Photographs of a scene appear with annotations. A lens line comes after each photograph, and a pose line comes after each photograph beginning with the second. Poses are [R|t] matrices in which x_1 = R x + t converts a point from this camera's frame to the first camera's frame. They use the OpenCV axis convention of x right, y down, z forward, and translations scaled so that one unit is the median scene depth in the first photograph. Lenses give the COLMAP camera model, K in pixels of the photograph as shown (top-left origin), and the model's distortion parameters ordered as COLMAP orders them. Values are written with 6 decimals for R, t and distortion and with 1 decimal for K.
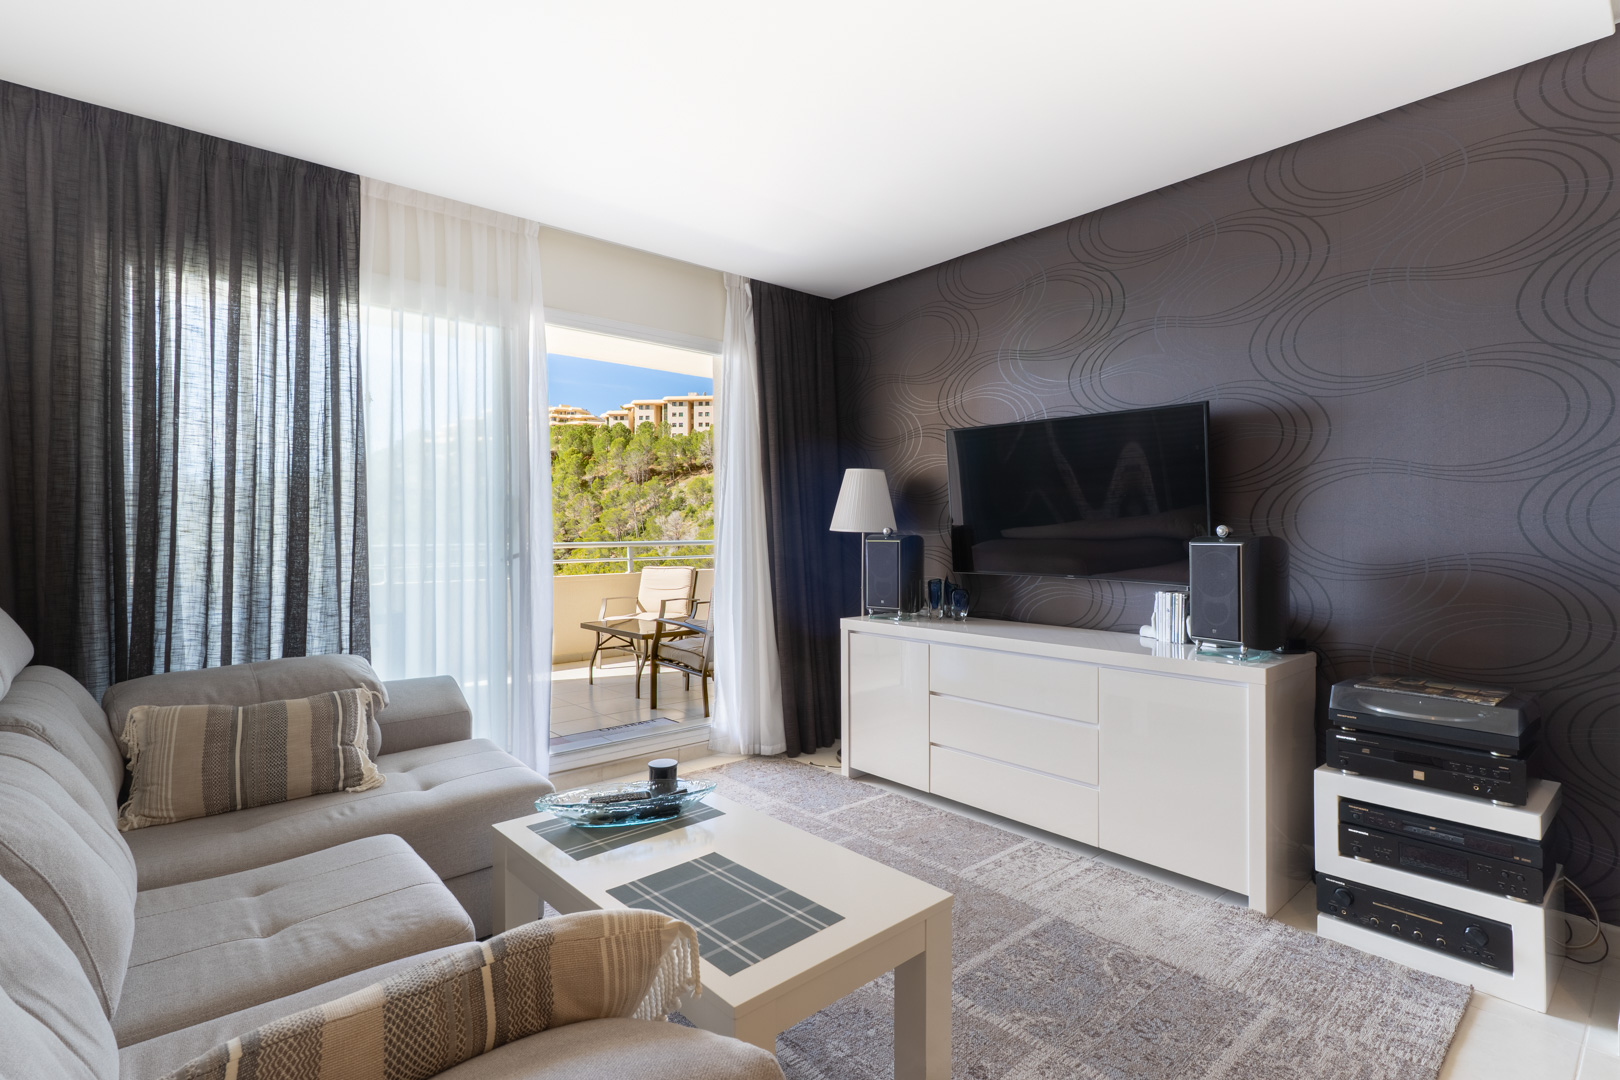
lens RADIAL K [[775.0, 0, 817.9], [0, 775.0, 530.7], [0, 0, 1]] dist [0.002627, -0.001437]
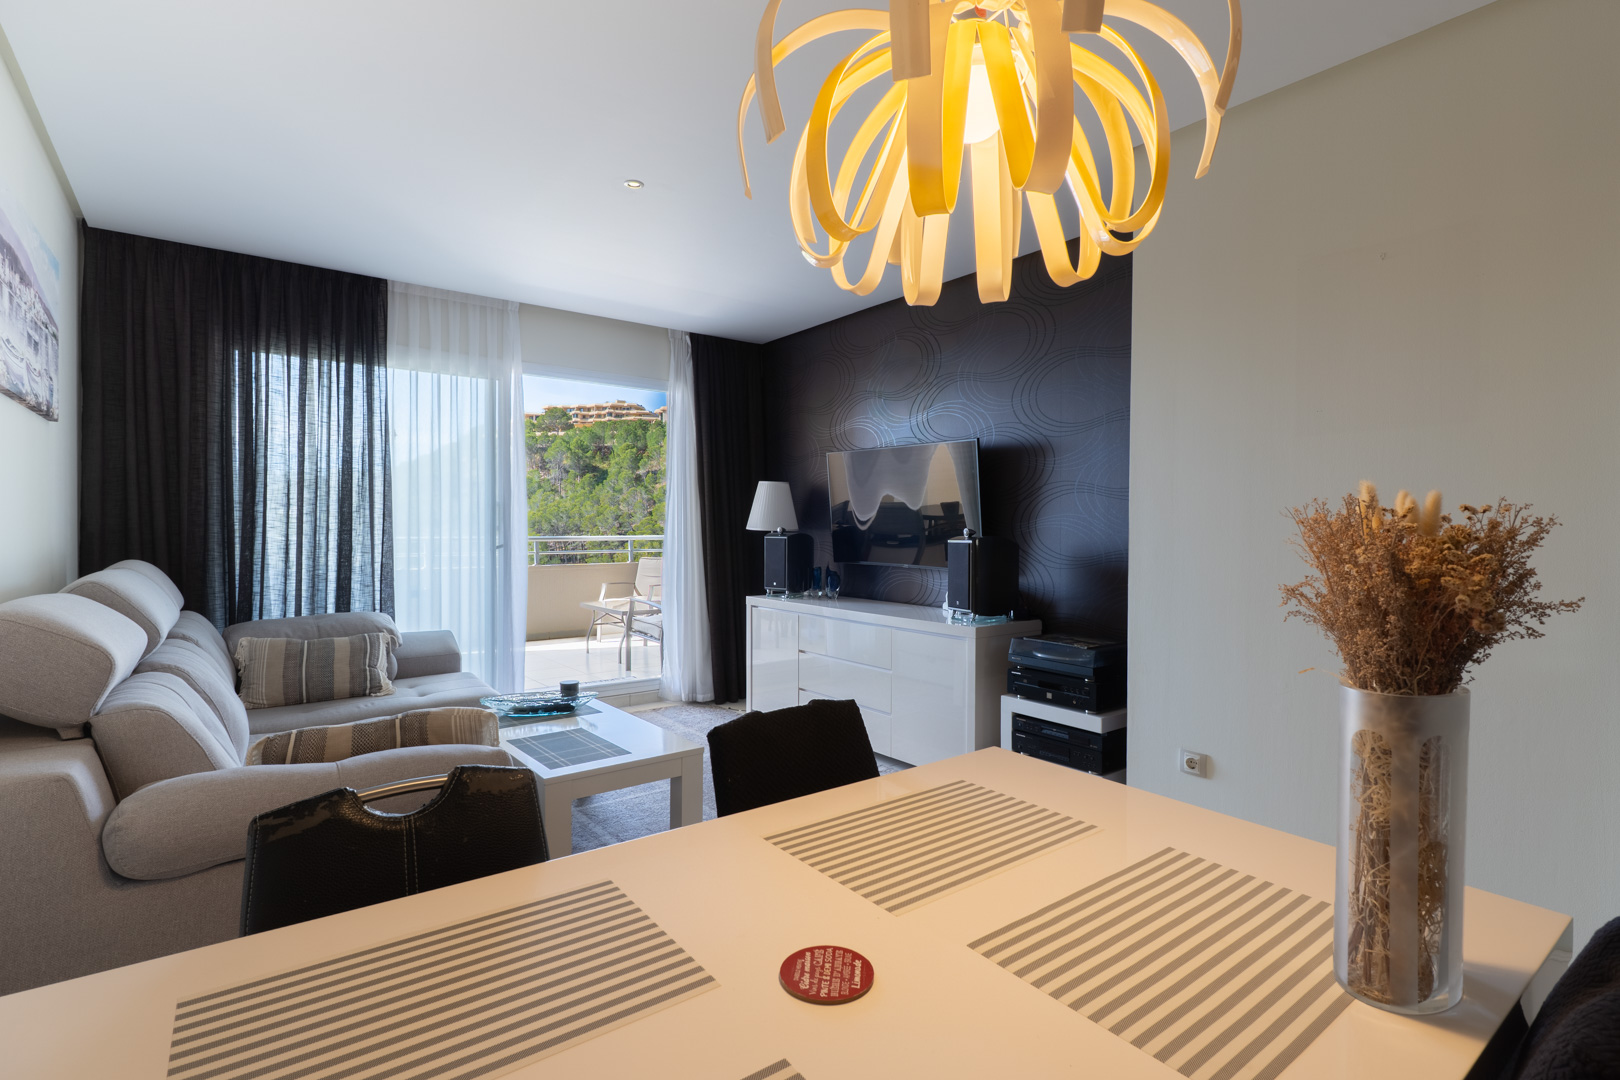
lens RADIAL K [[775.0, 0, 819.7], [0, 775.0, 535.3], [0, 0, 1]] dist [0.002627, -0.001437]
pose [[0.997853, 0.008167, -0.064984, 0.316966], [-0.007329, 0.999887, 0.013130, -0.010919], [0.065083, -0.012626, 0.997800, -0.399656]]
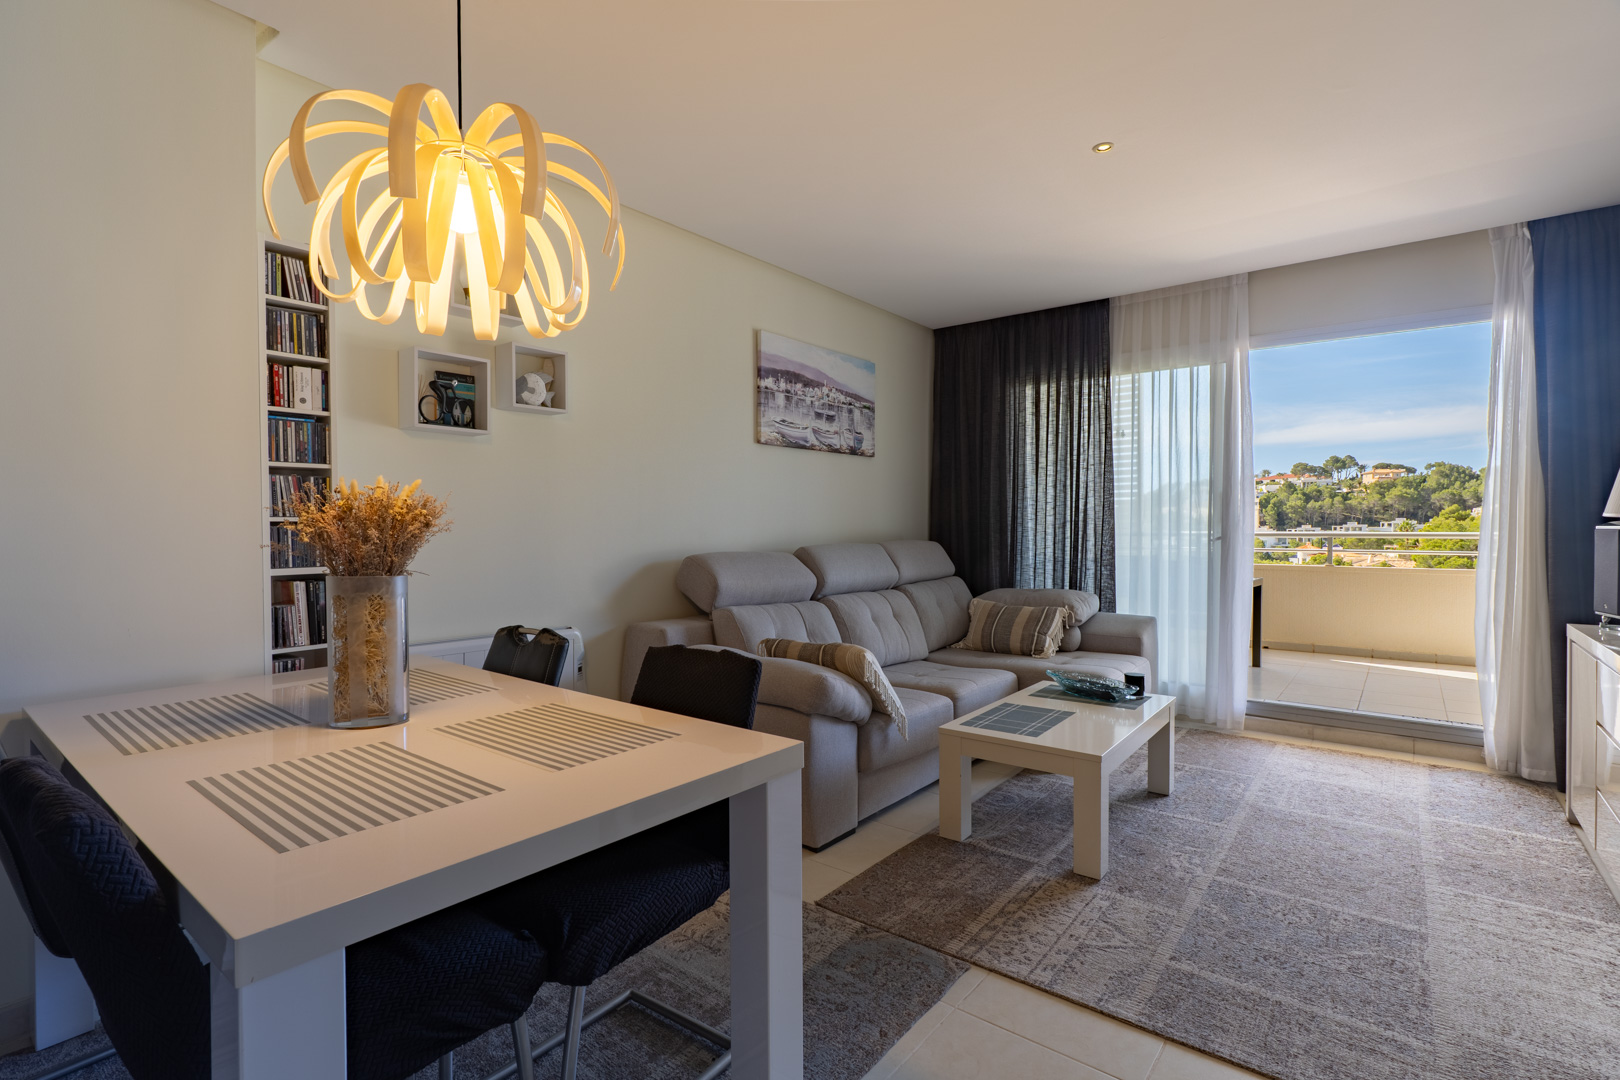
lens RADIAL K [[775.0, 0, 812.1], [0, 775.0, 536.6], [0, 0, 1]] dist [0.002627, -0.001437]
pose [[0.181828, 0.012206, -0.983255, 0.919160], [0.002573, 0.999914, 0.012888, 0.014319], [0.983327, -0.004873, 0.181781, 0.105788]]
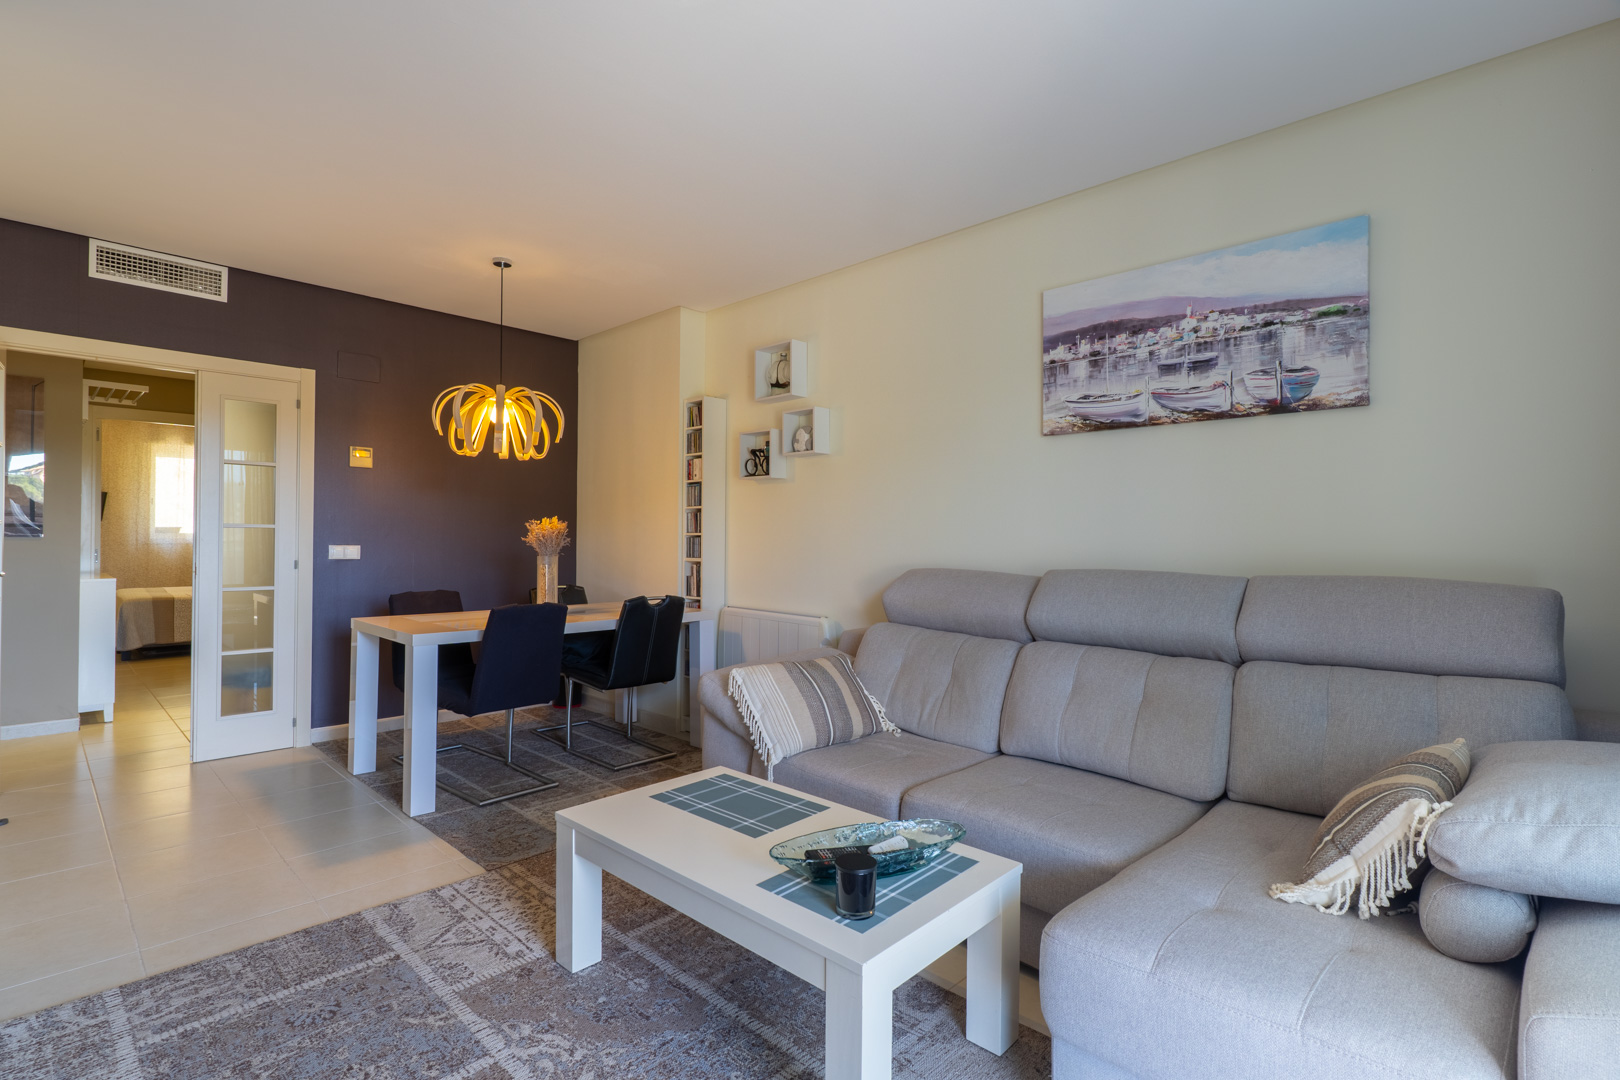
lens RADIAL K [[775.0, 0, 804.8], [0, 775.0, 537.2], [0, 0, 1]] dist [0.002627, -0.001437]
pose [[-0.997812, -0.009056, -0.065488, -0.085776], [-0.008911, 0.999957, -0.002520, 0.012957], [0.065508, -0.001931, -0.997850, 1.362664]]
